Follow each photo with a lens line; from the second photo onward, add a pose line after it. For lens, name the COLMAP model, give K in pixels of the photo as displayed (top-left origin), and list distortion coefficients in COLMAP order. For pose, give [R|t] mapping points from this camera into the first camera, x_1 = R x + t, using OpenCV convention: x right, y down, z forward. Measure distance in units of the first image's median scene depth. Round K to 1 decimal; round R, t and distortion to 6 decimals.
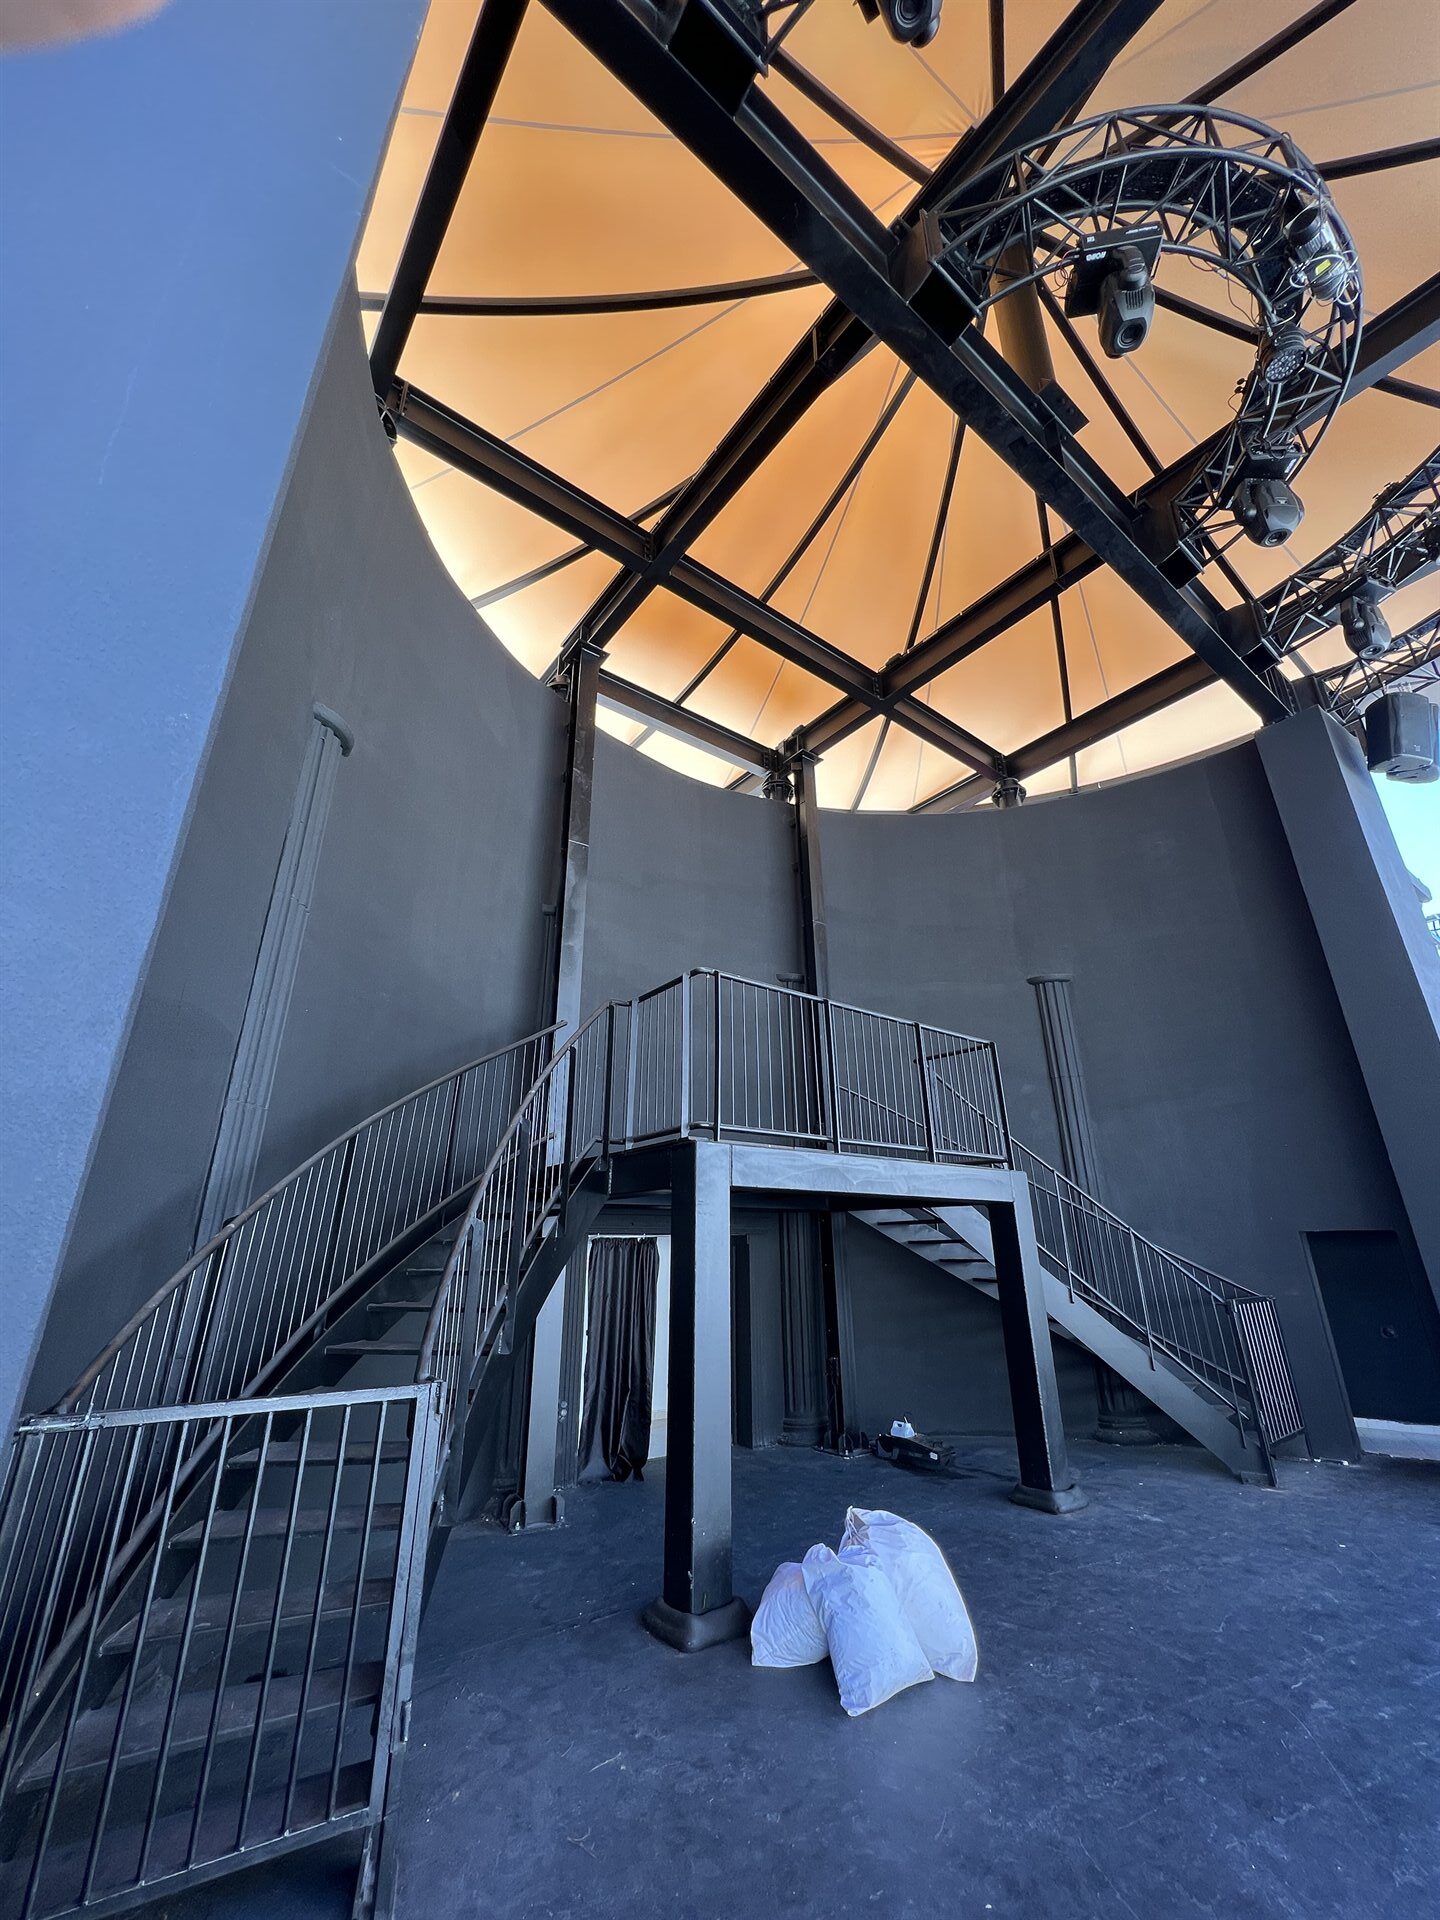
lens RADIAL K [[770.3, 0, 720.0], [0, 770.3, 960.0], [0, 0, 1]] dist [-0.000715, 0.000508]
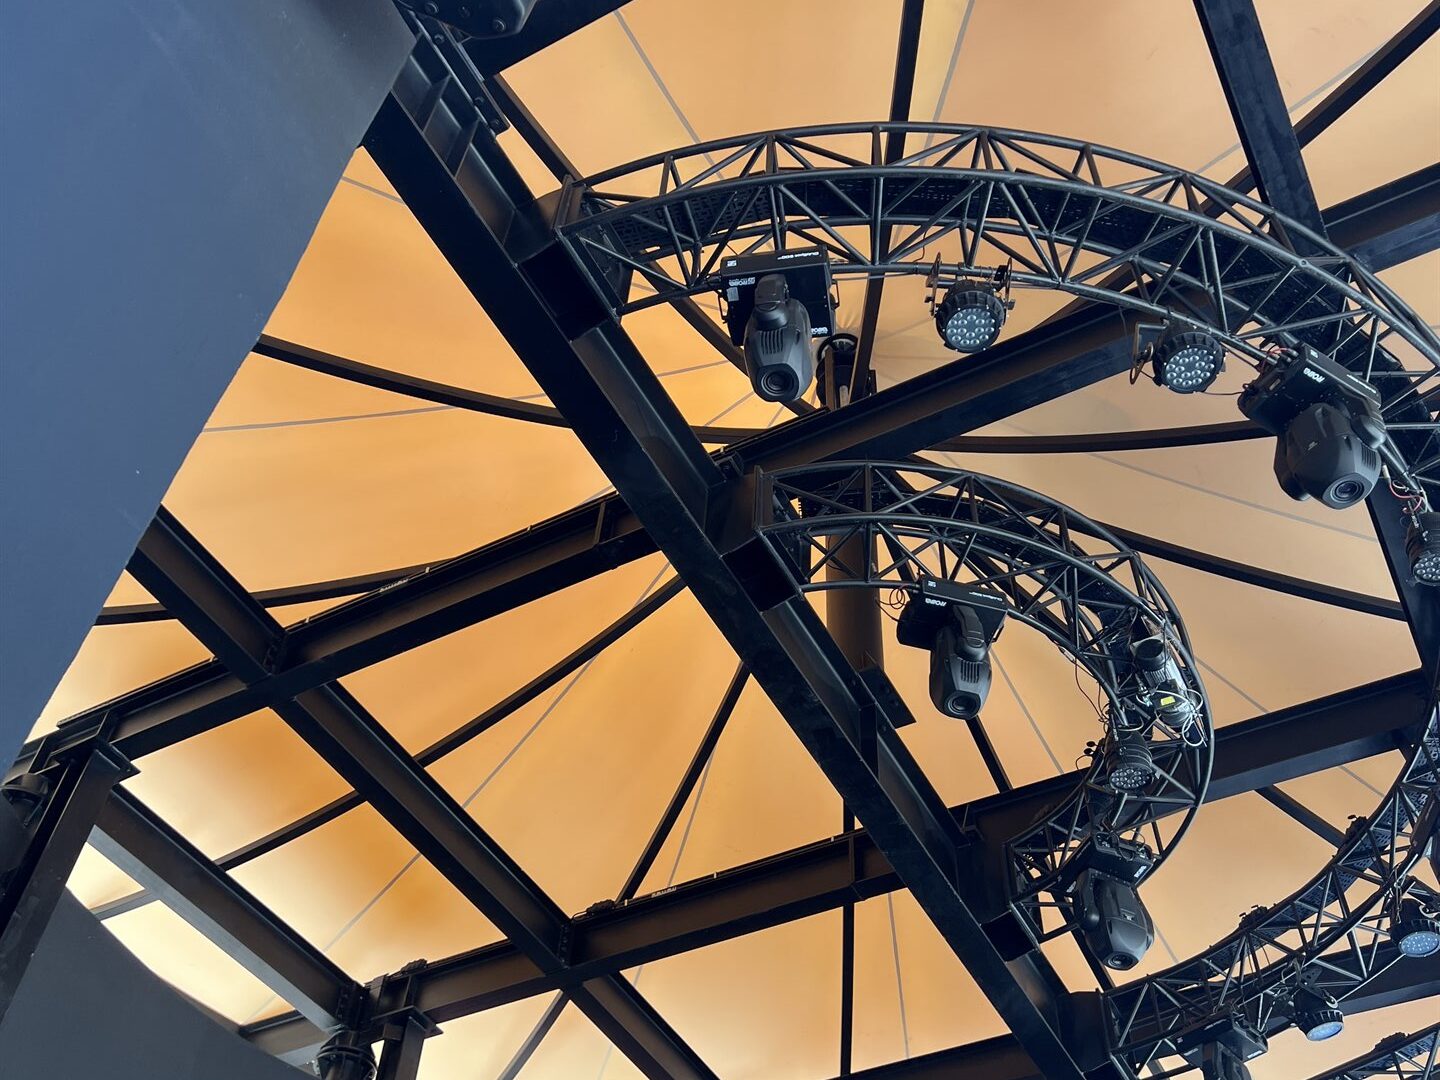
lens RADIAL K [[1439.6, 0, 715.6], [0, 1439.6, 528.2], [0, 0, 1]] dist [0.132660, -0.310183]
pose [[0.913368, 0.339789, 0.224284, -0.080751], [-0.183936, 0.835842, -0.517239, -0.094682], [-0.363218, 0.431176, 0.825930, -0.179390]]
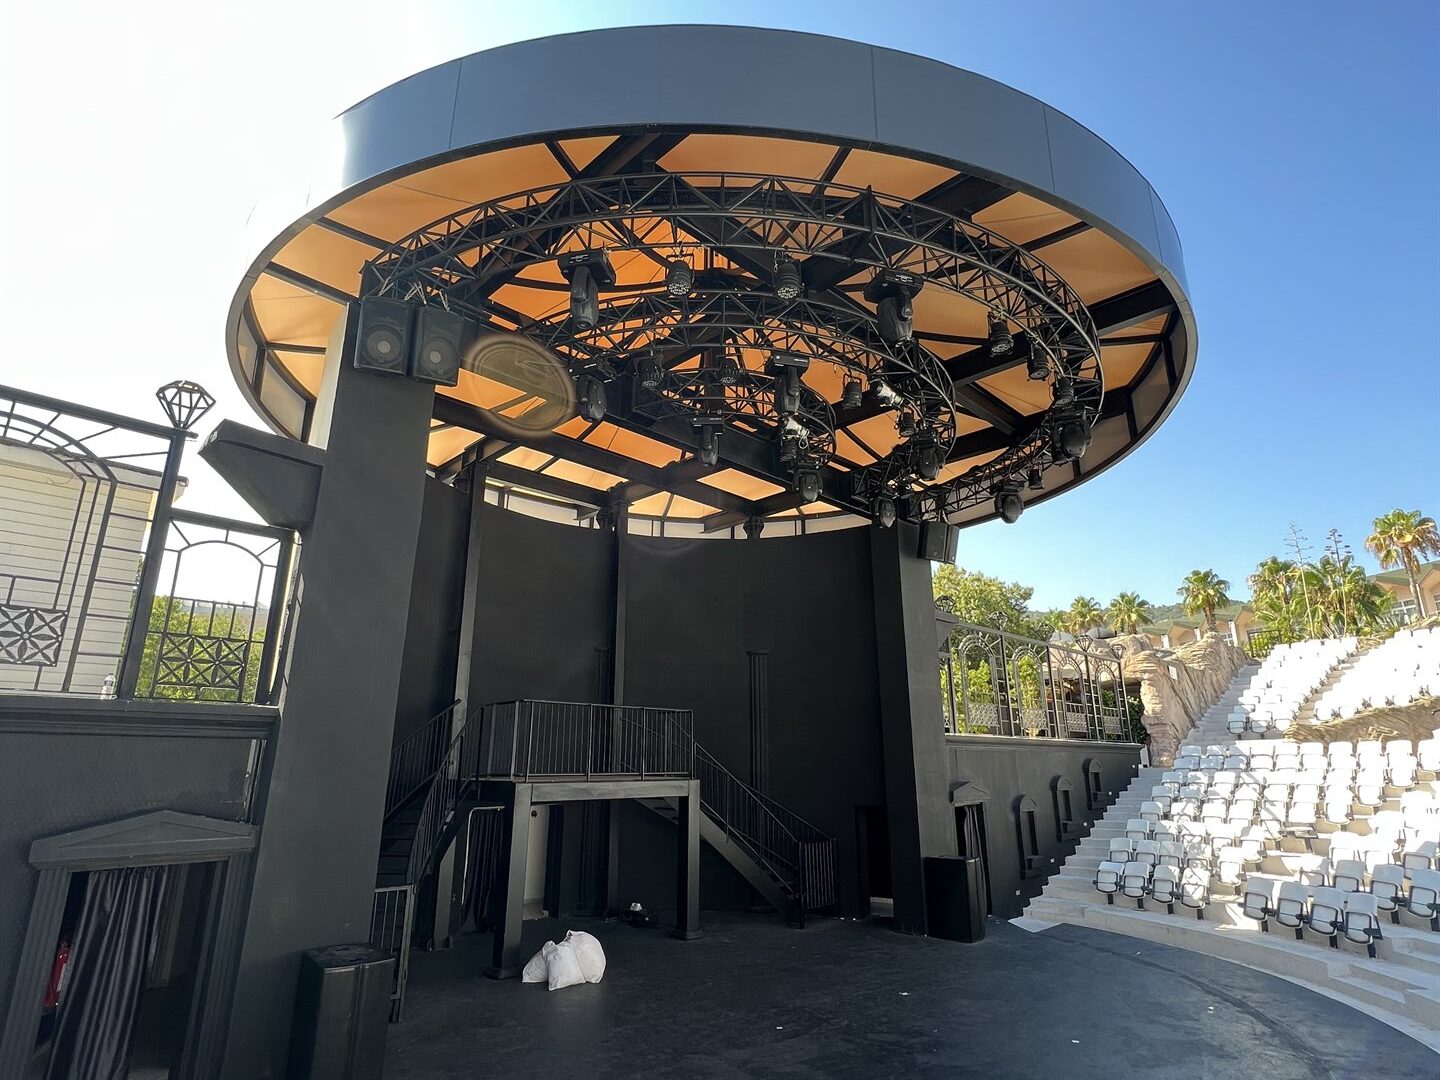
lens RADIAL K [[774.8, 0, 720.0], [0, 774.8, 540.0], [0, 0, 1]] dist [-0.002431, 0.000278]
pose [[0.992327, 0.040947, 0.116664, 0.217261], [-0.050508, 0.995498, 0.080207, -0.557306], [-0.112854, -0.085484, 0.989927, -1.023998]]
